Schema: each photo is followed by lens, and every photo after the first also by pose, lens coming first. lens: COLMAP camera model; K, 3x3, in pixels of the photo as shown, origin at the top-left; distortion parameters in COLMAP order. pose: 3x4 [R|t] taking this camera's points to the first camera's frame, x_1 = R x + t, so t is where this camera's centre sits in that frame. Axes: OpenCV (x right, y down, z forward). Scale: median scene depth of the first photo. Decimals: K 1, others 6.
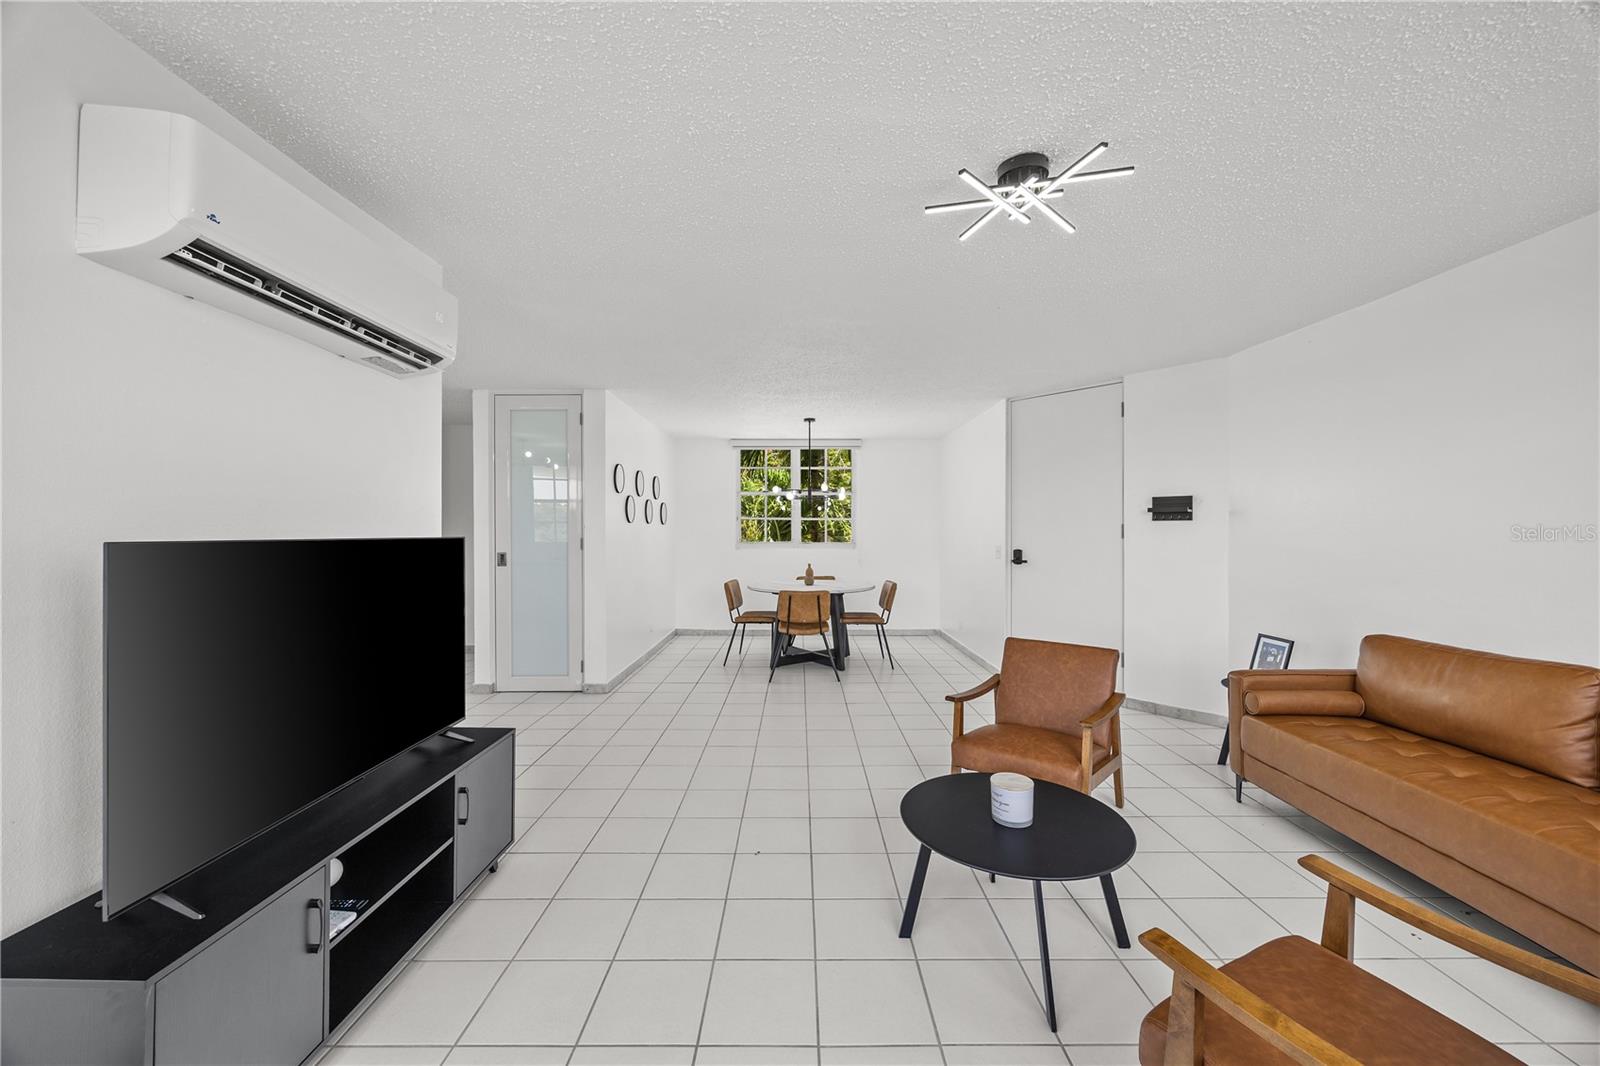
lens RADIAL K [[613.7, 0, 806.5], [0, 613.7, 535.3], [0, 0, 1]] dist [-0.002724, 0.000069]
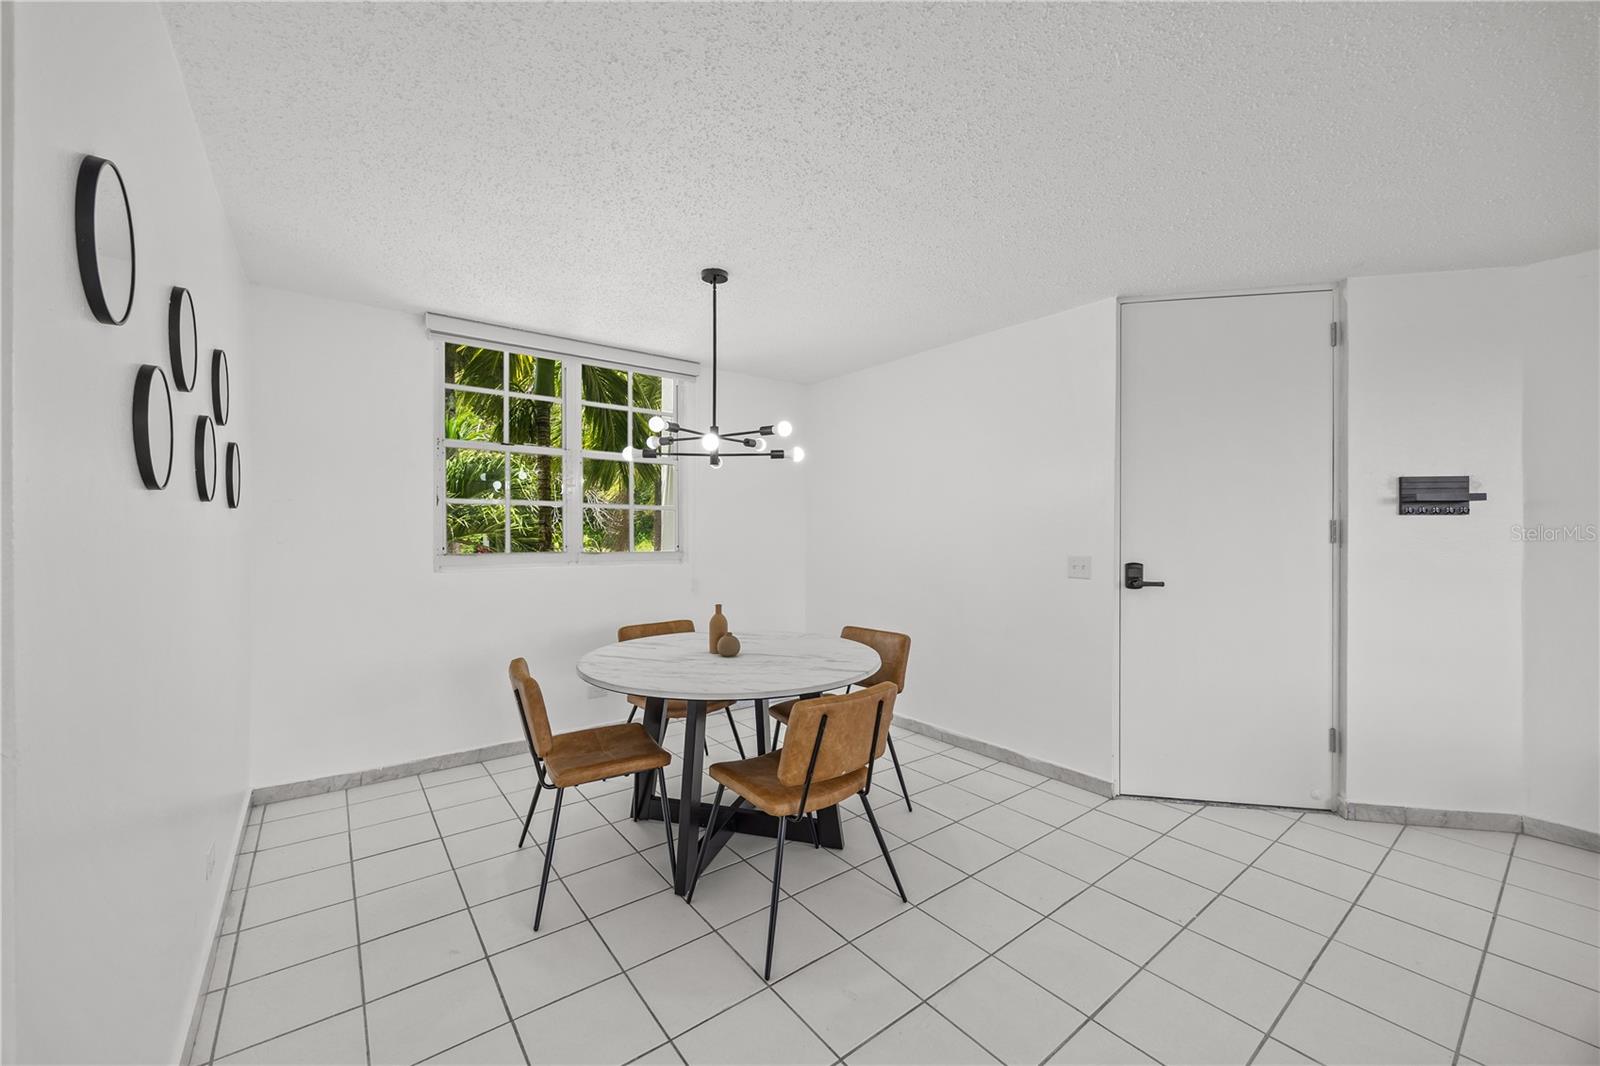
lens RADIAL K [[613.7, 0, 799.5], [0, 613.7, 530.9], [0, 0, 1]] dist [-0.002724, 0.000069]
pose [[0.796471, 0.000879, 0.604677, -0.264633], [0.001796, 0.999991, -0.003819, -0.005489], [-0.604675, 0.004128, 0.796462, 0.774664]]
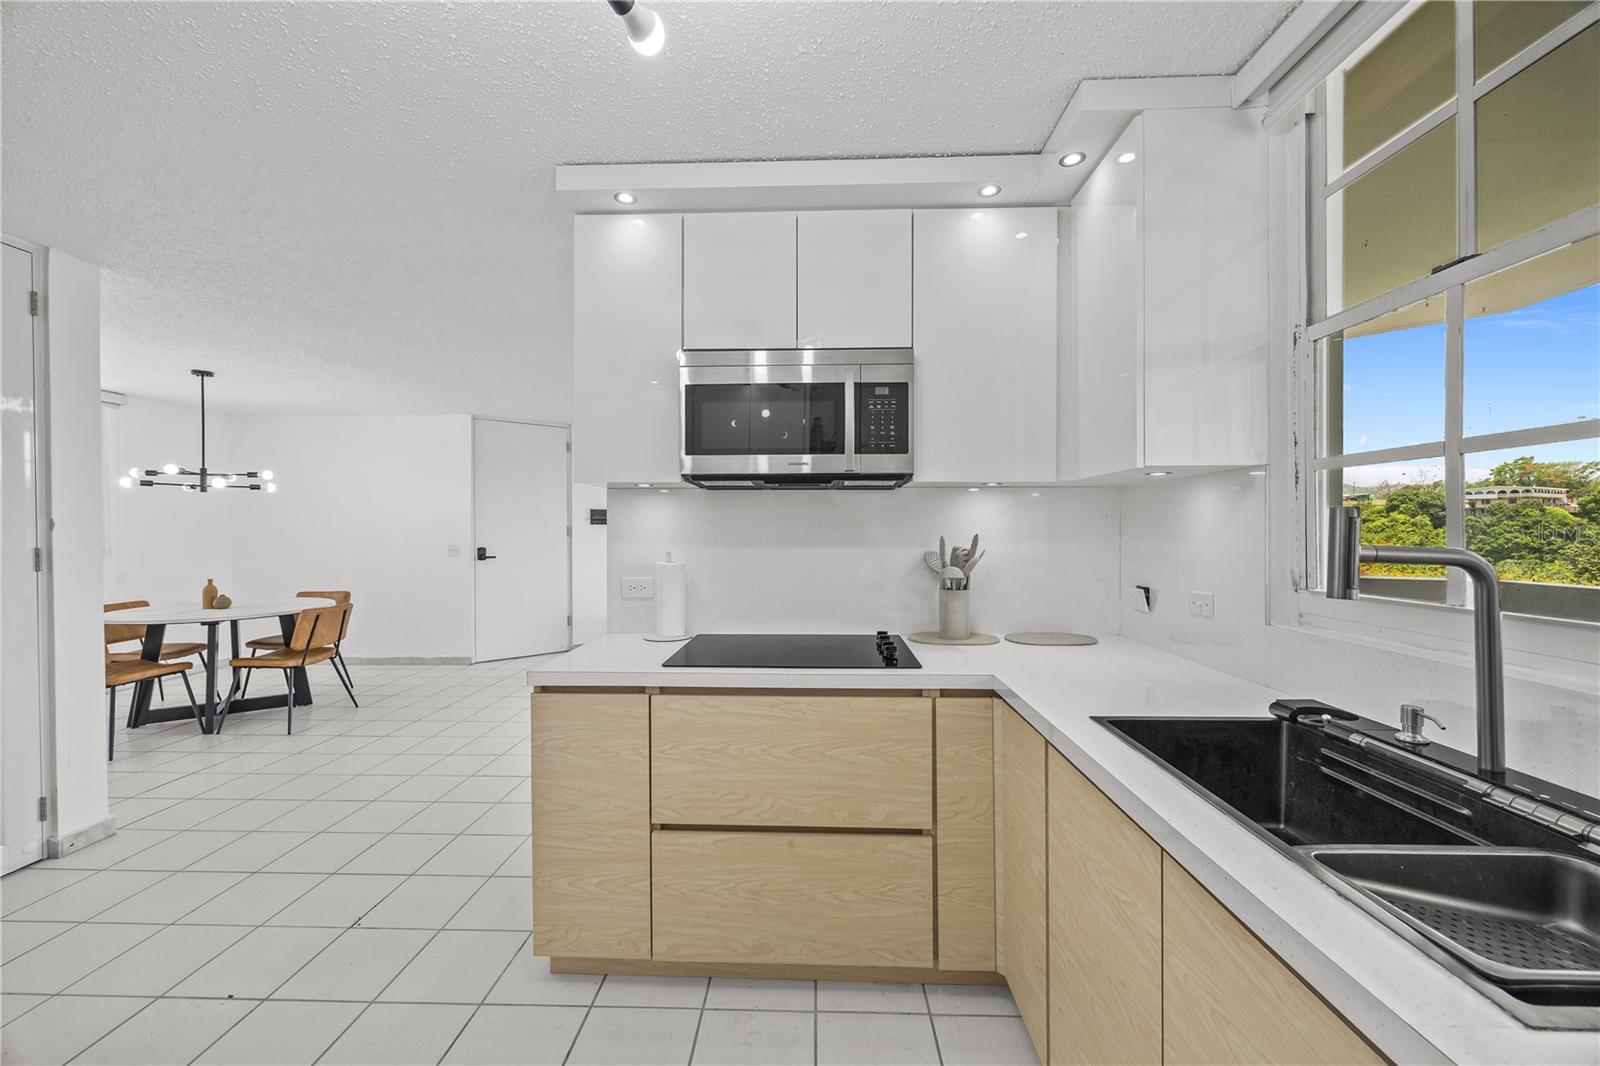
lens RADIAL K [[613.7, 0, 799.0], [0, 613.7, 532.4], [0, 0, 1]] dist [-0.002724, 0.000069]
pose [[0.043650, -0.004972, 0.999034, -0.832045], [0.009539, 0.999944, 0.004560, -0.005092], [-0.999001, 0.009330, 0.043695, 0.369969]]
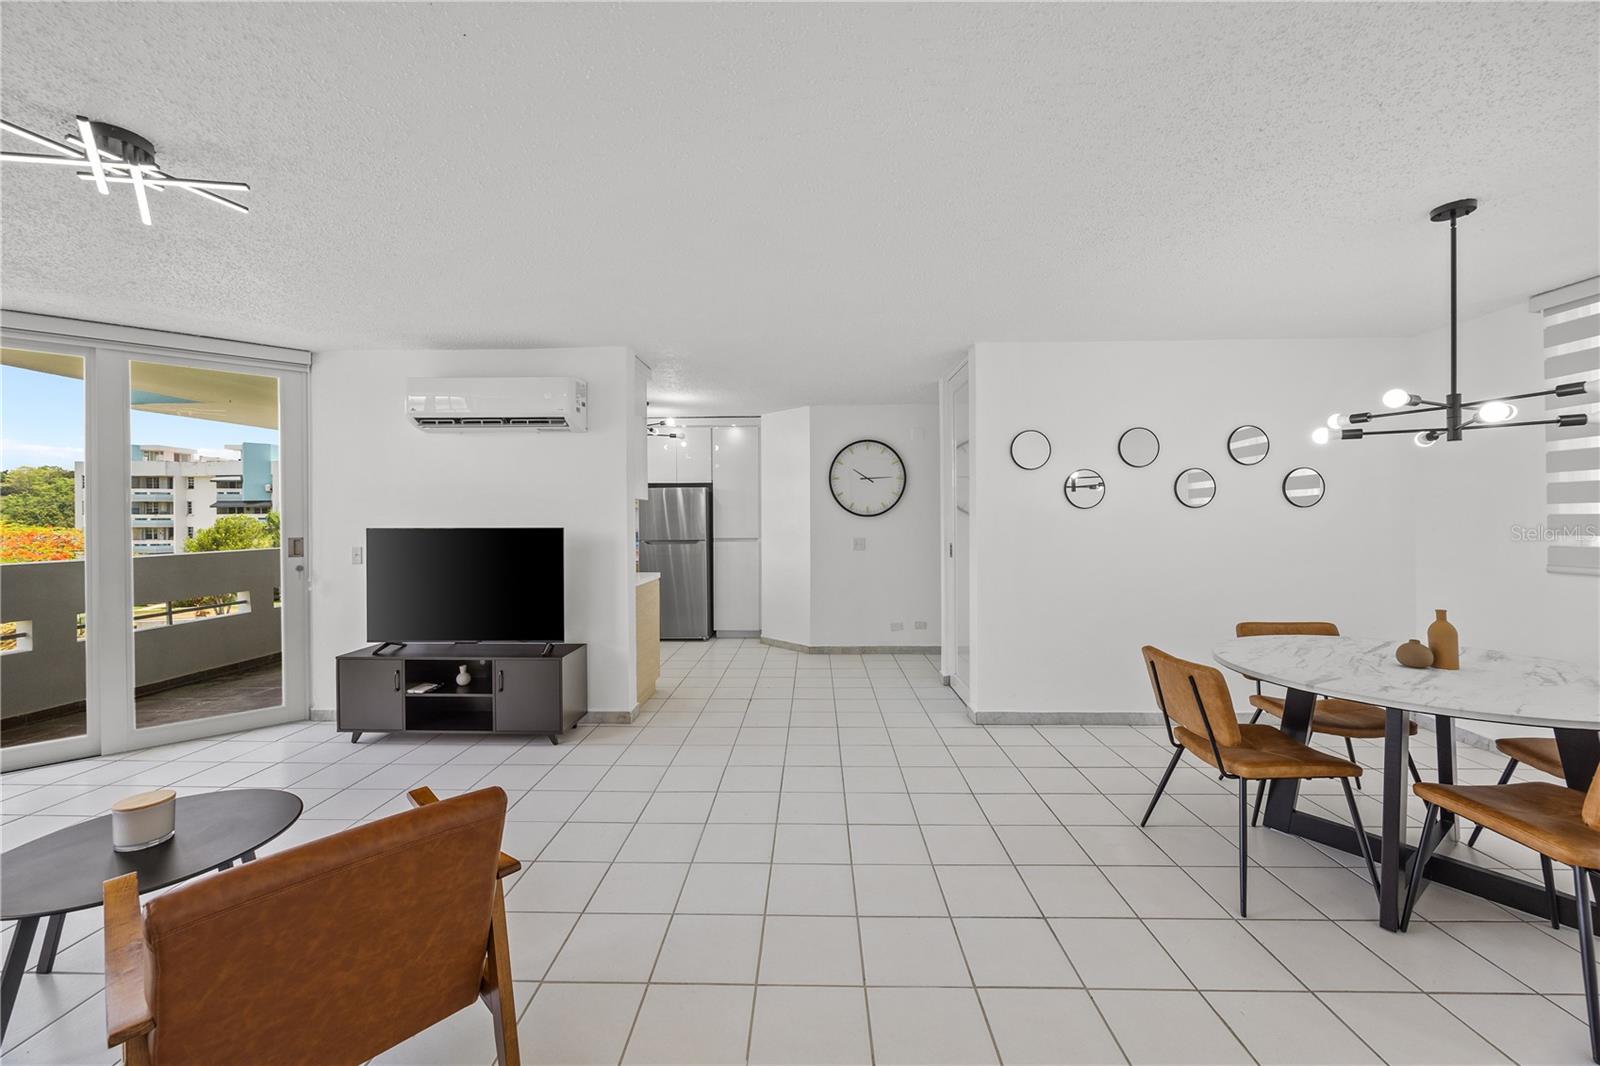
lens RADIAL K [[613.7, 0, 800.8], [0, 613.7, 524.1], [0, 0, 1]] dist [-0.002724, 0.000069]
pose [[-0.034439, 0.006270, -0.999387, 0.476539], [-0.002465, 0.999977, 0.006358, -0.007493], [0.999404, 0.002682, -0.034422, 0.795211]]
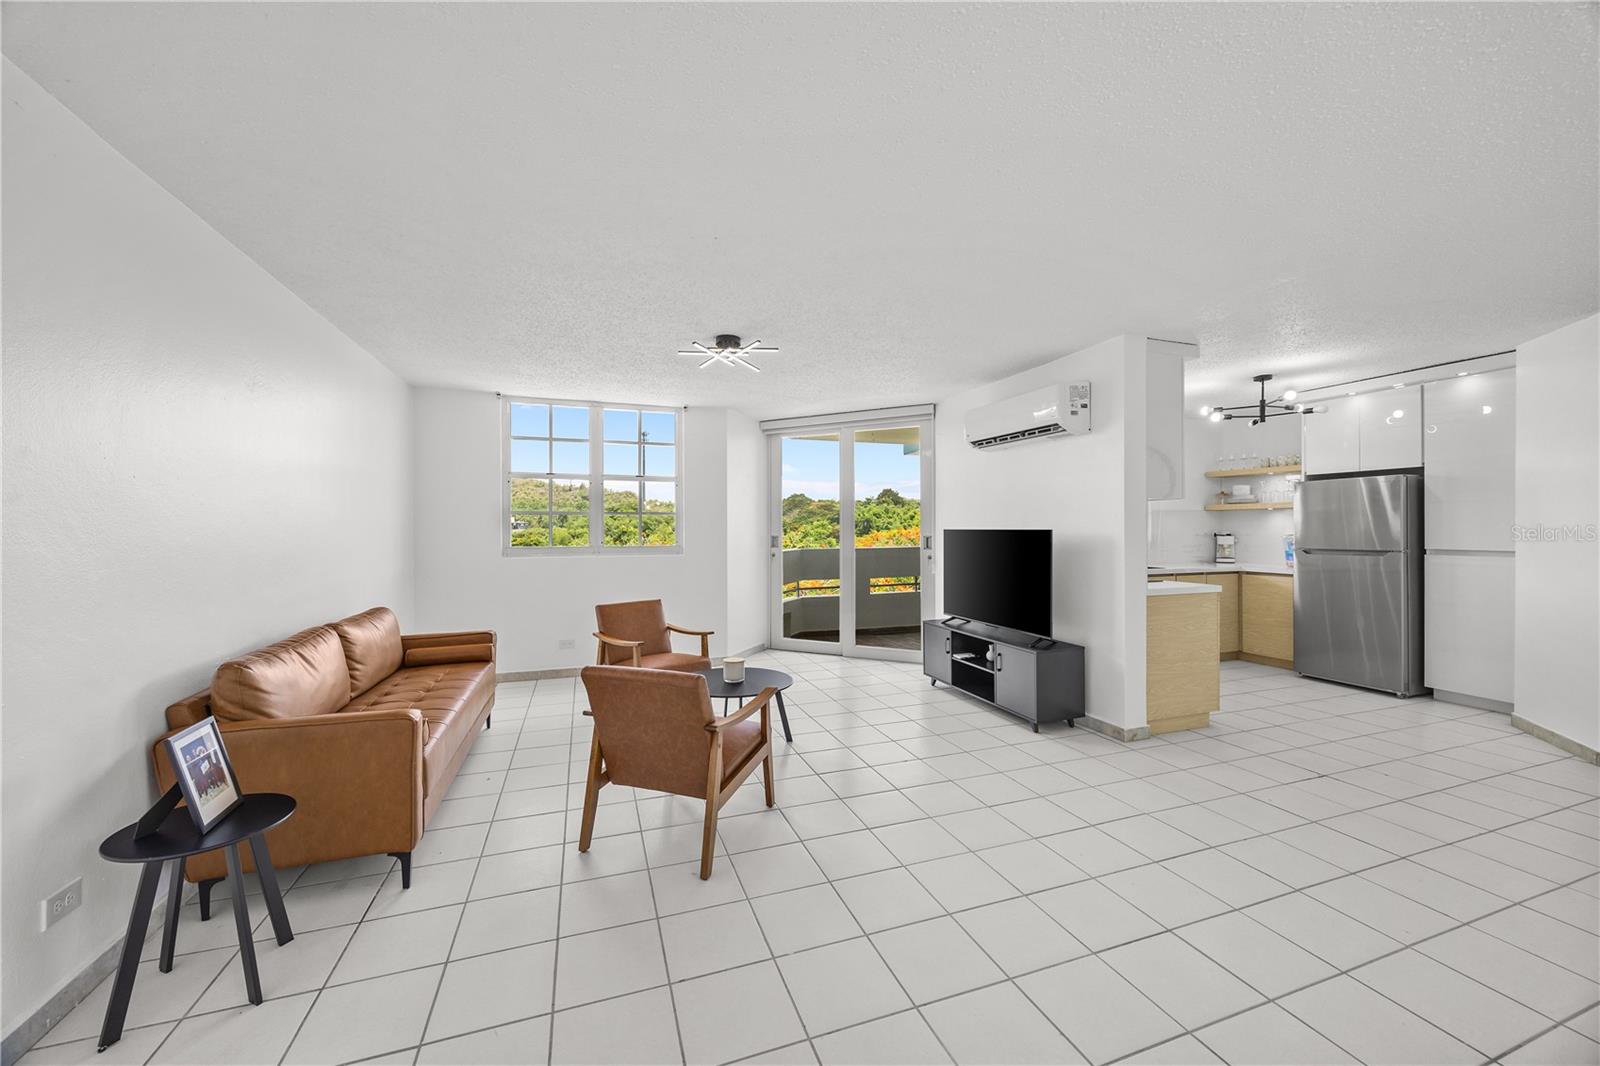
lens RADIAL K [[613.7, 0, 799.8], [0, 613.7, 533.0], [0, 0, 1]] dist [-0.002724, 0.000069]
pose [[-0.945663, 0.005043, -0.325109, 0.293008], [0.000864, 0.999915, 0.012995, -0.003653], [0.325147, 0.012008, -0.945587, 1.118498]]
